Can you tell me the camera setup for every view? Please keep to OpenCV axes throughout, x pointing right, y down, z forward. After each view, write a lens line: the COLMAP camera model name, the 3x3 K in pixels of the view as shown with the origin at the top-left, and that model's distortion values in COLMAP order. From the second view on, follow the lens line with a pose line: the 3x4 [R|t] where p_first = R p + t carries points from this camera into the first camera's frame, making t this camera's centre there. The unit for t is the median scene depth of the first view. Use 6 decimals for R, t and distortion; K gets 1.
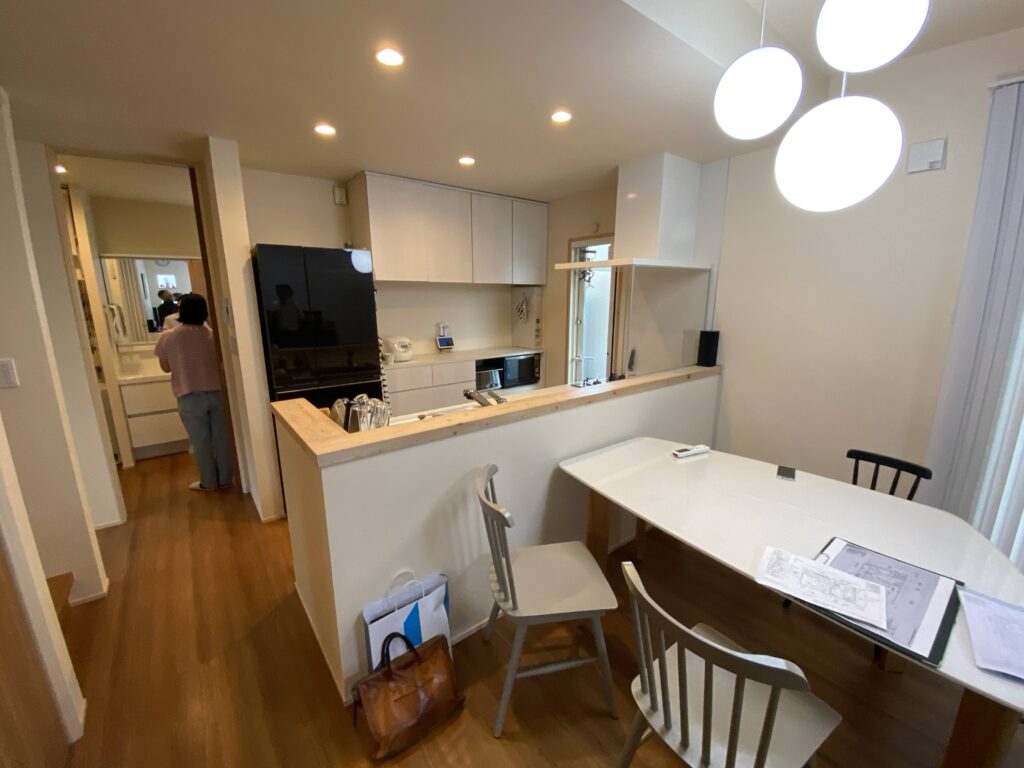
lens RADIAL K [[416.0, 0, 512.4], [0, 416.0, 387.2], [0, 0, 1]] dist [0.024153, -0.021983]
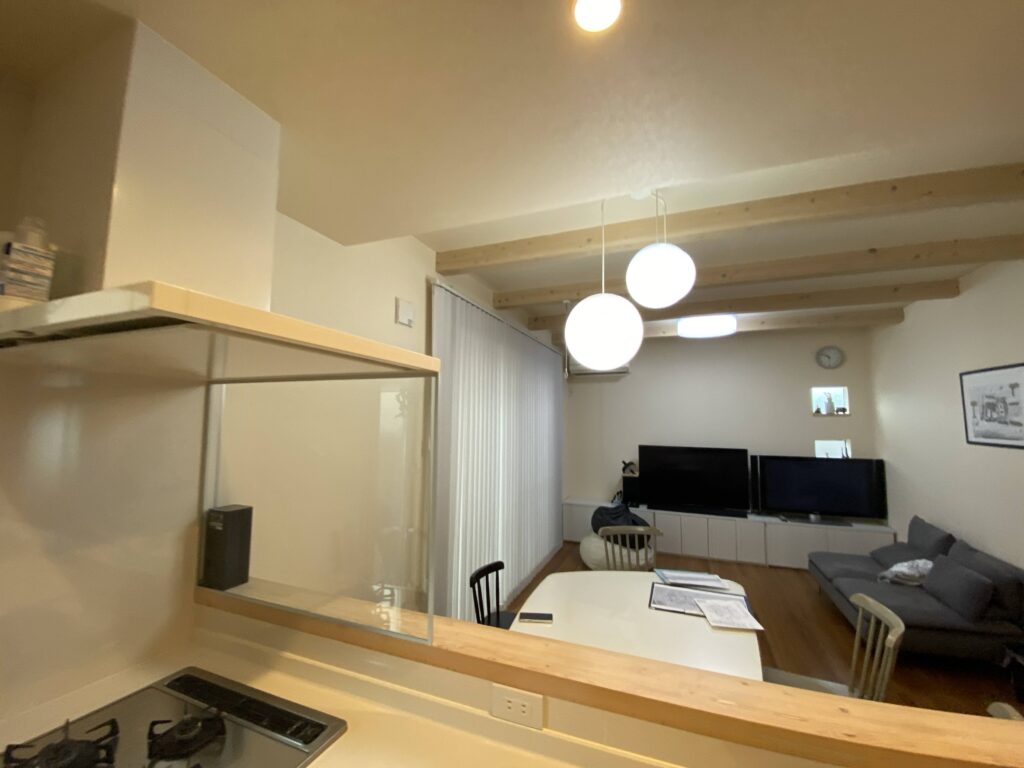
lens RADIAL K [[416.0, 0, 512.4], [0, 416.0, 387.2], [0, 0, 1]] dist [0.024153, -0.021983]
pose [[-0.504402, 0.071757, 0.860482, -0.107878], [0.184172, 0.982550, 0.026023, -0.220890], [-0.843599, 0.171603, -0.508816, 0.935397]]
